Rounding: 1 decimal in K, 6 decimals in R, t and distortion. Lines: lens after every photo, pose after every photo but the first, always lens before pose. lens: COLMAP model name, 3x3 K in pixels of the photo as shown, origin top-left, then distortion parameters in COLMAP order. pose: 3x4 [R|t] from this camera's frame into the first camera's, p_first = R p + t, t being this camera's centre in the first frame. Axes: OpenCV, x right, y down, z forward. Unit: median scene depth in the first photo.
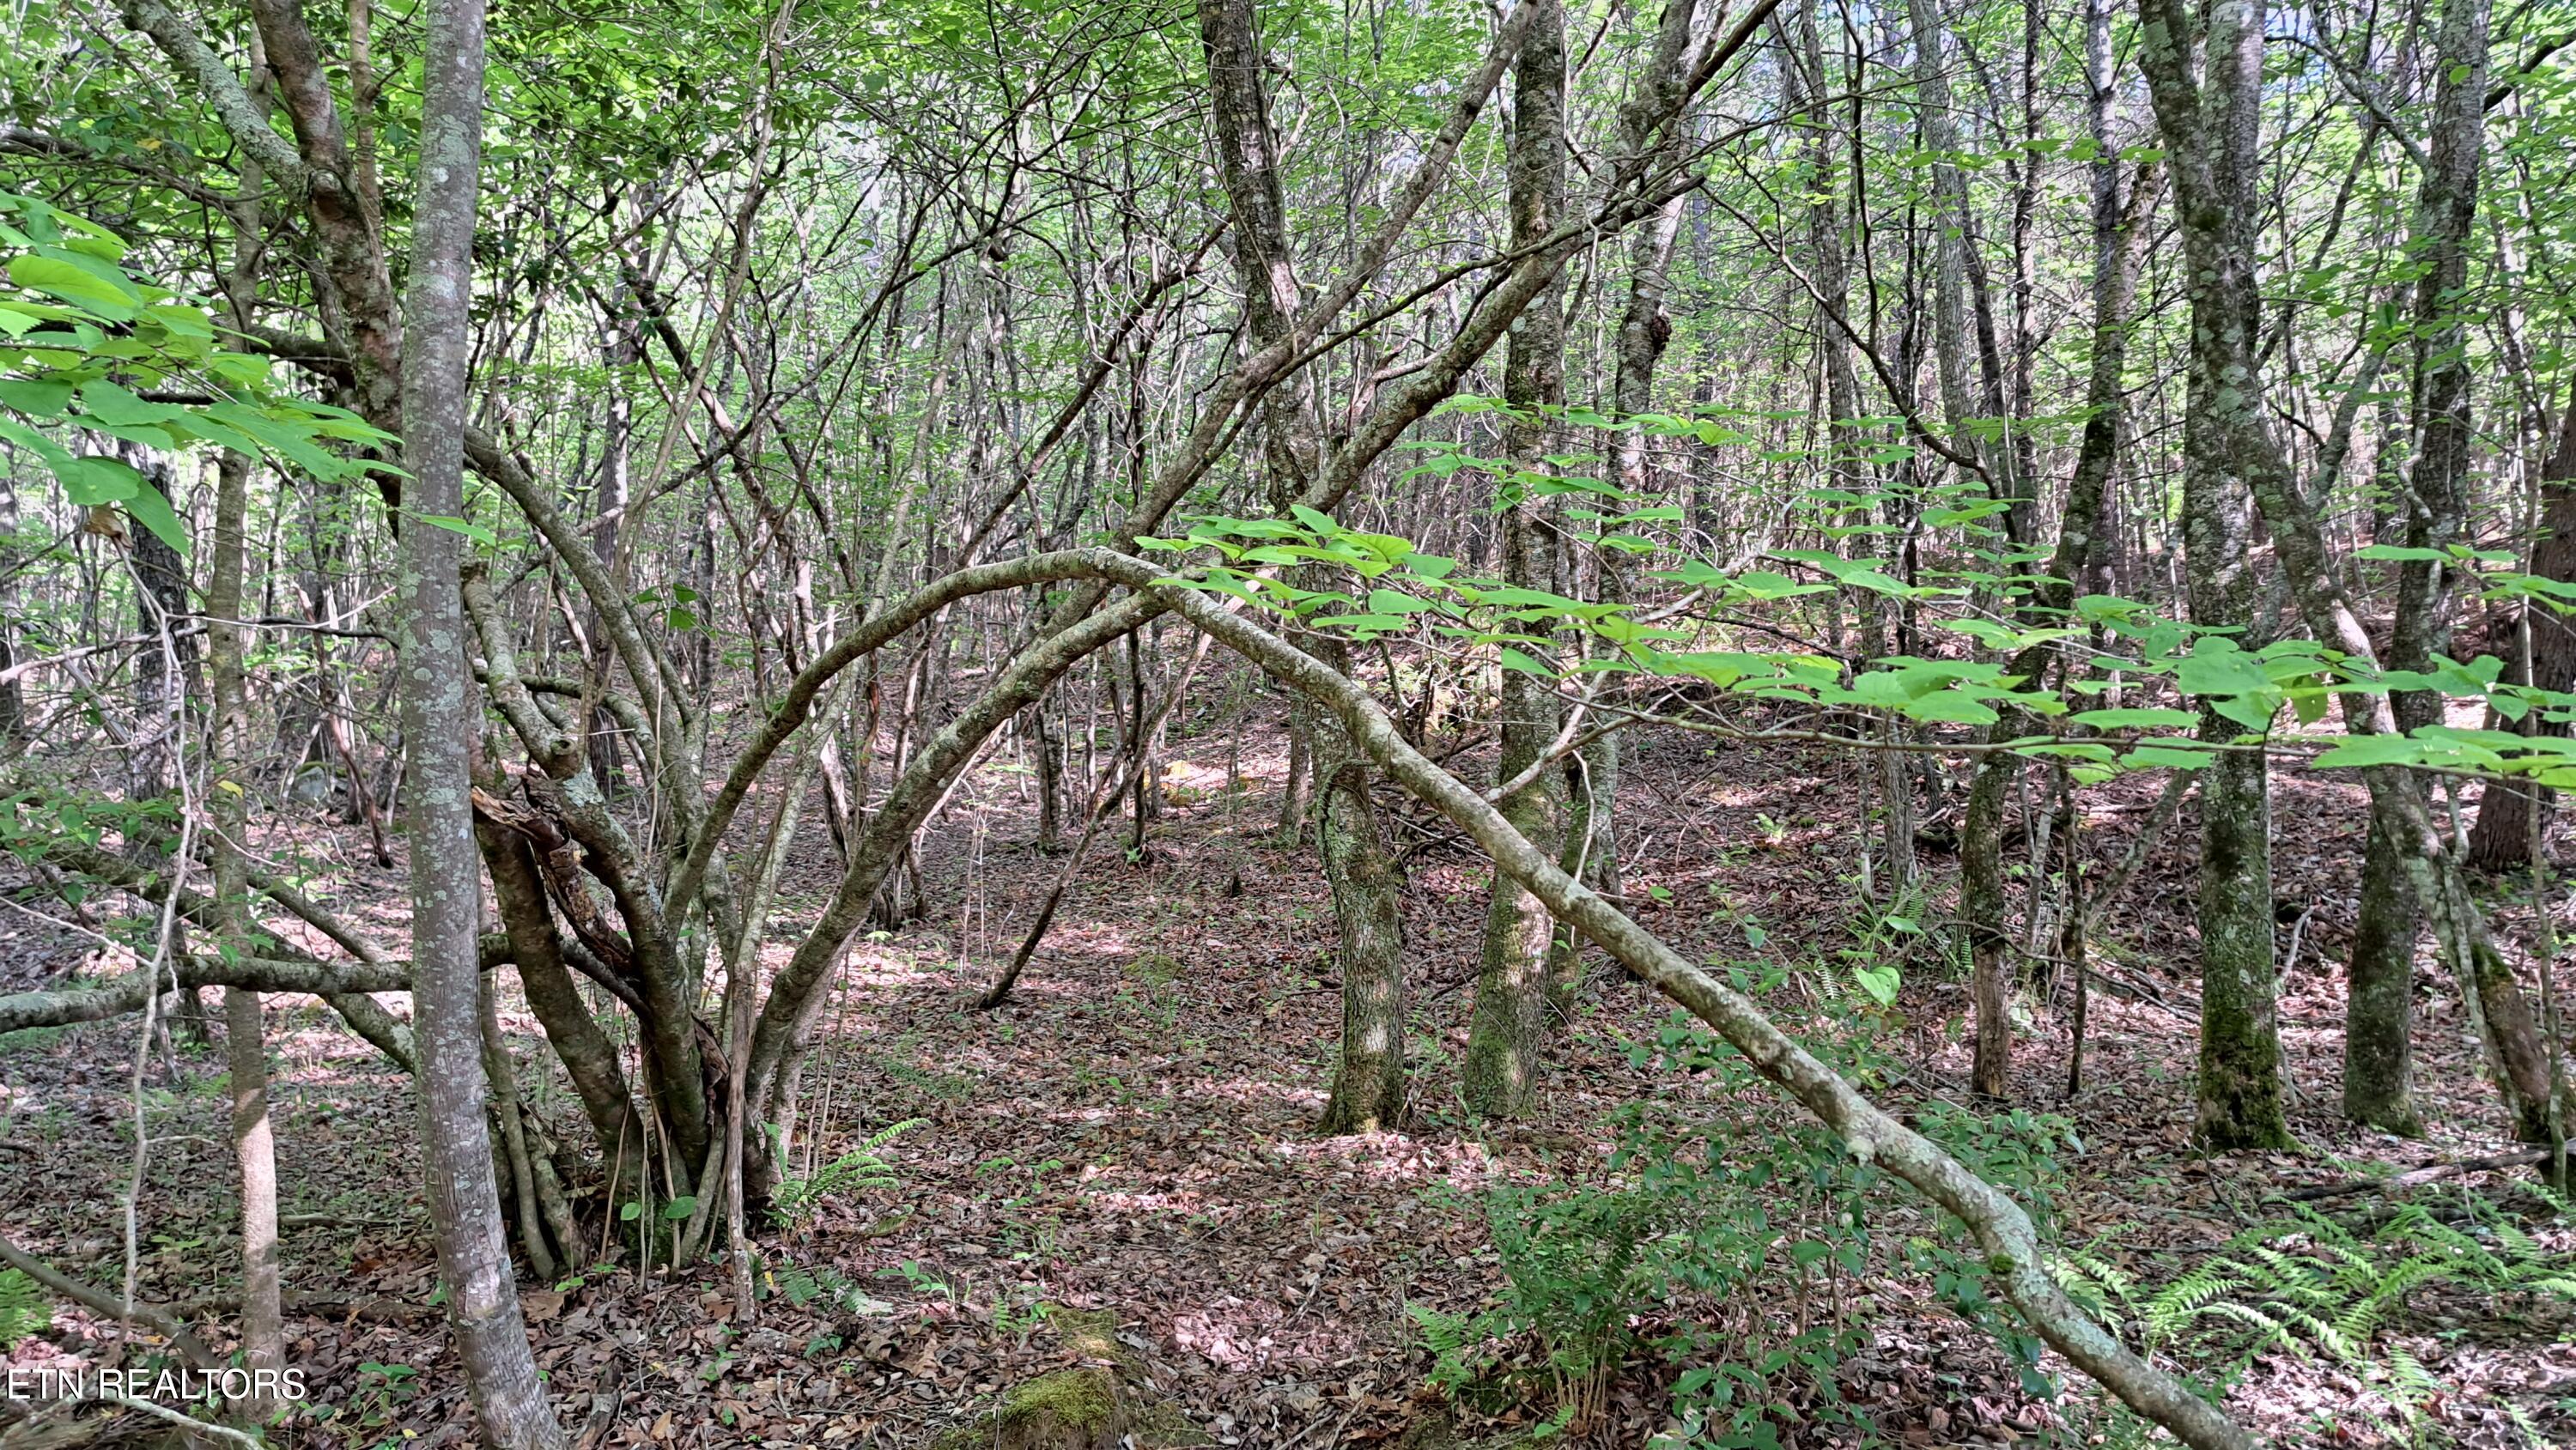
lens RADIAL K [[1869.0, 0, 1278.8], [0, 1869.0, 725.0], [0, 0, 1]] dist [0.004495, -0.034229]
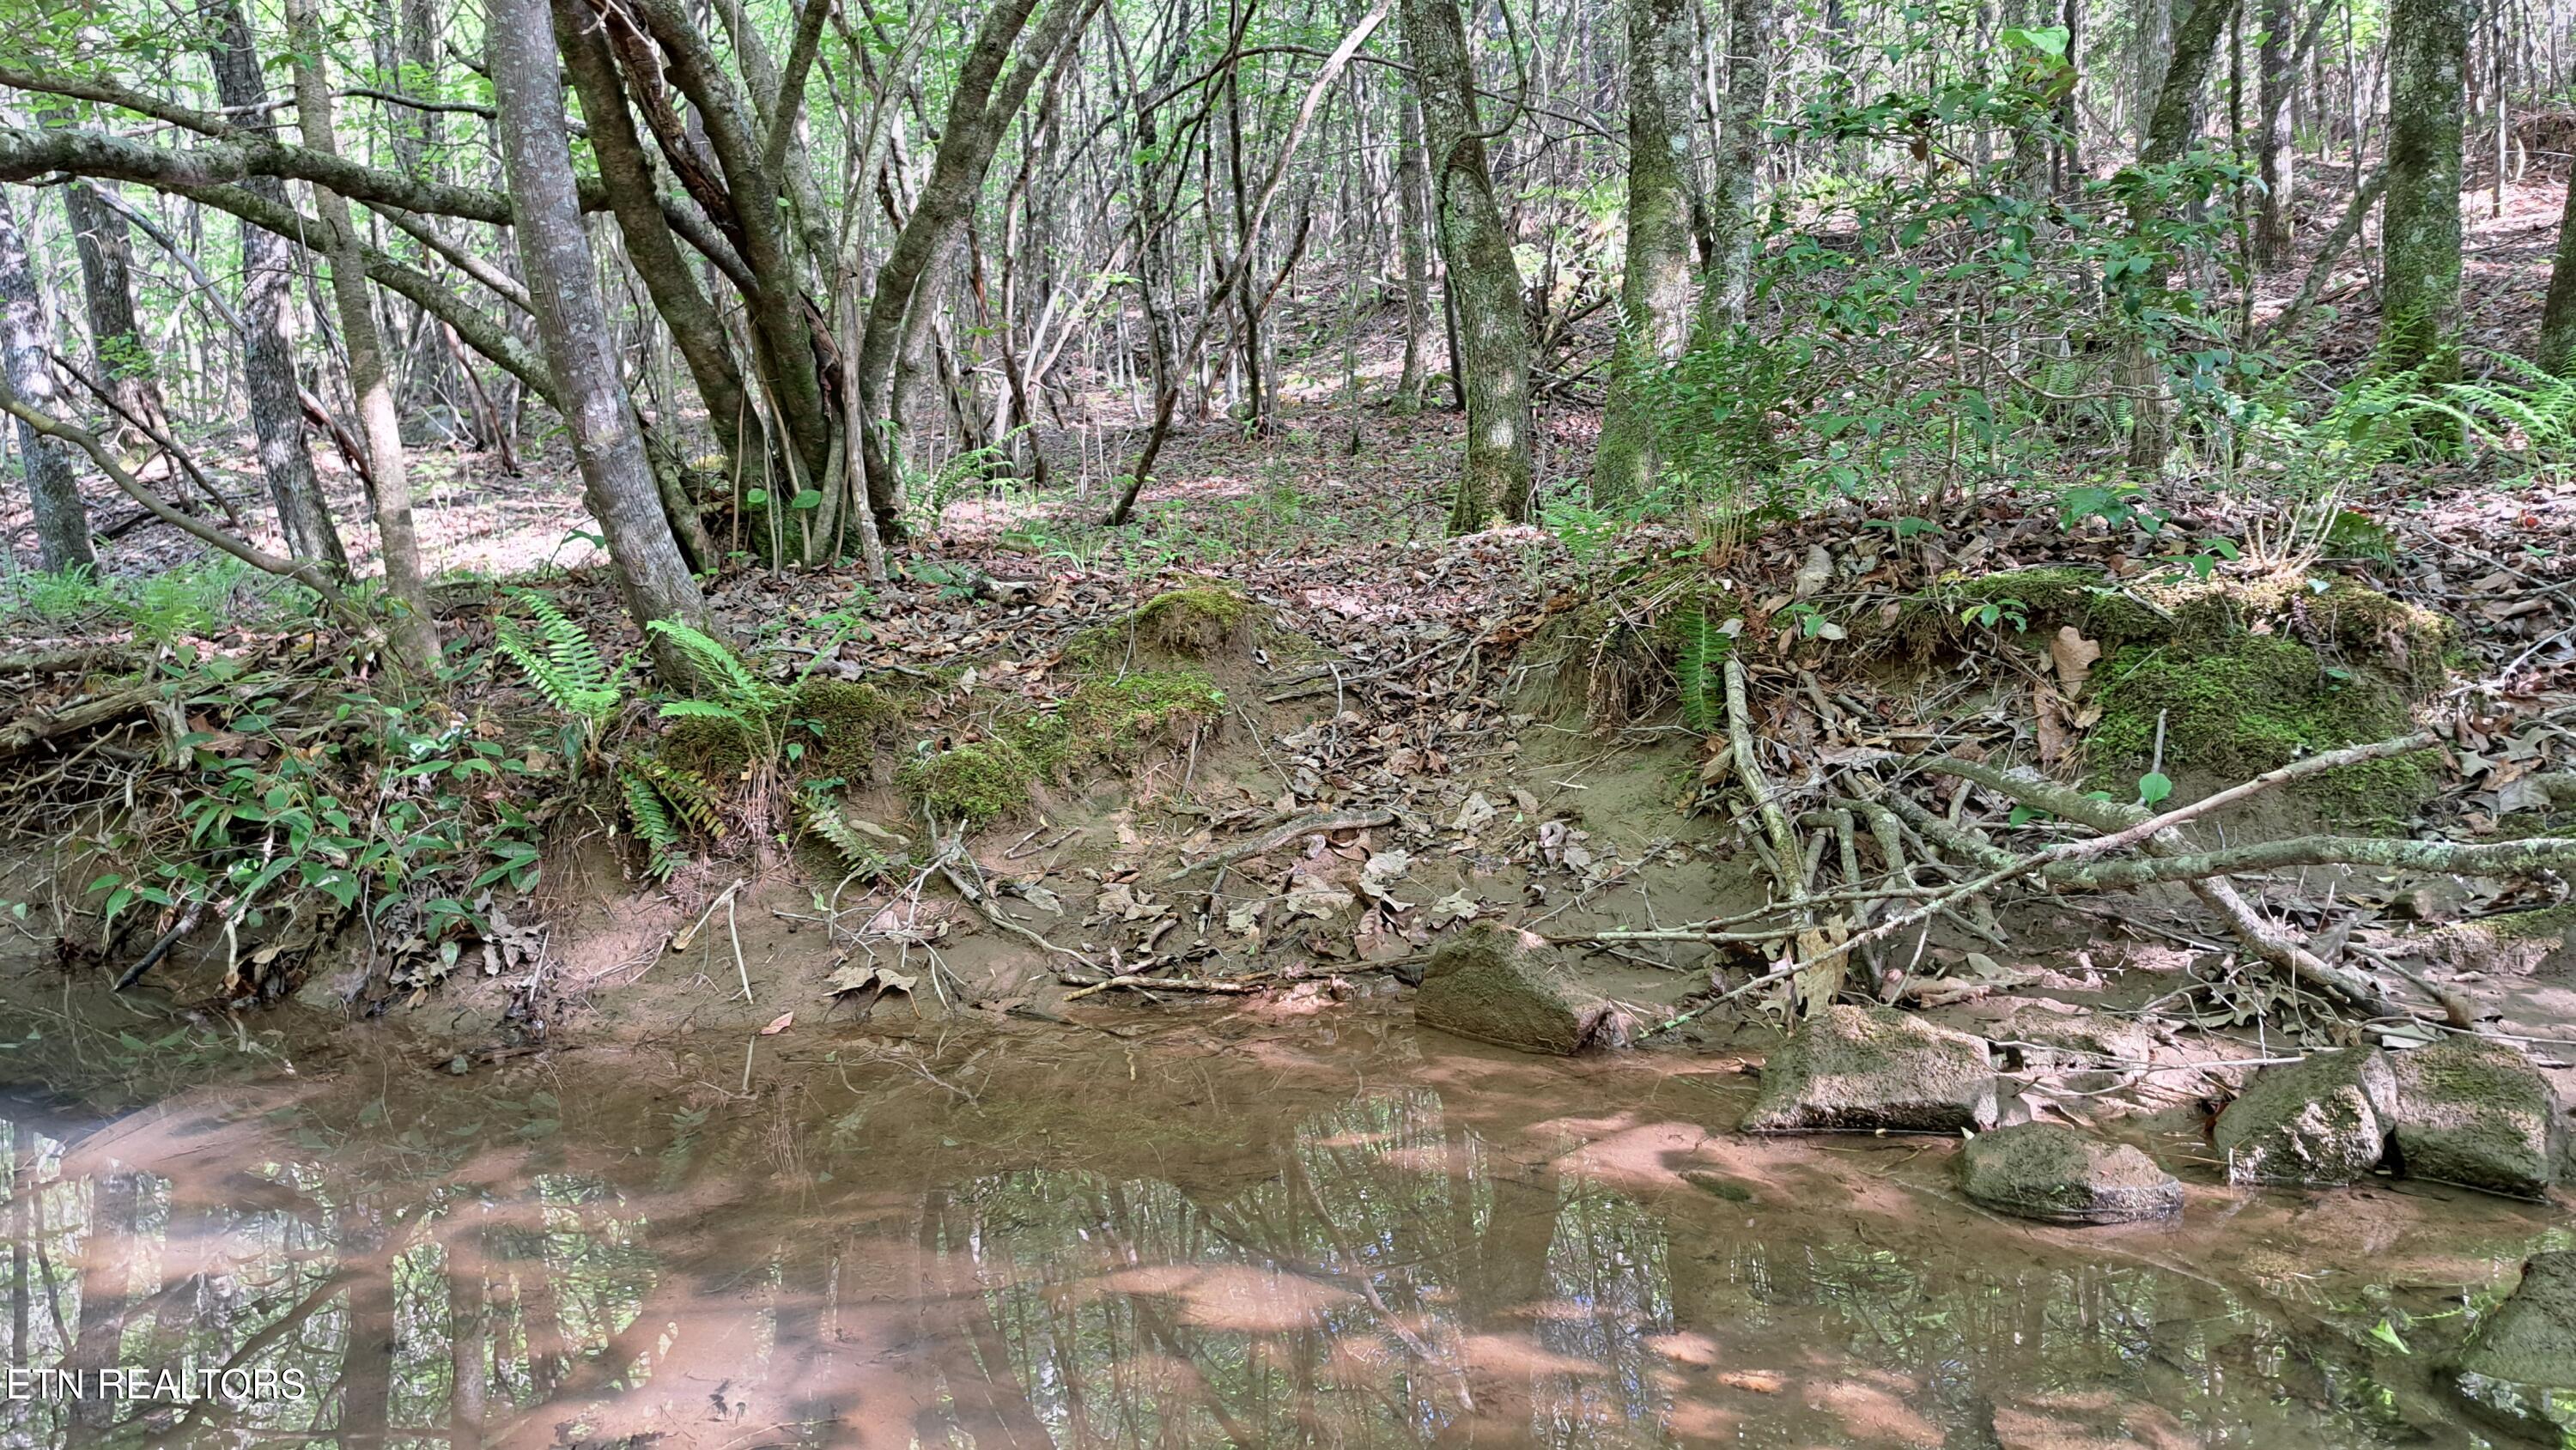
lens RADIAL K [[1877.7, 0, 1295.6], [0, 1877.7, 726.5], [0, 0, 1]] dist [0.025526, -0.067768]
pose [[0.997712, -0.031438, -0.059856, -0.002246], [0.043220, 0.977373, 0.207061, 0.171612], [0.051992, -0.209175, 0.976495, 0.004555]]
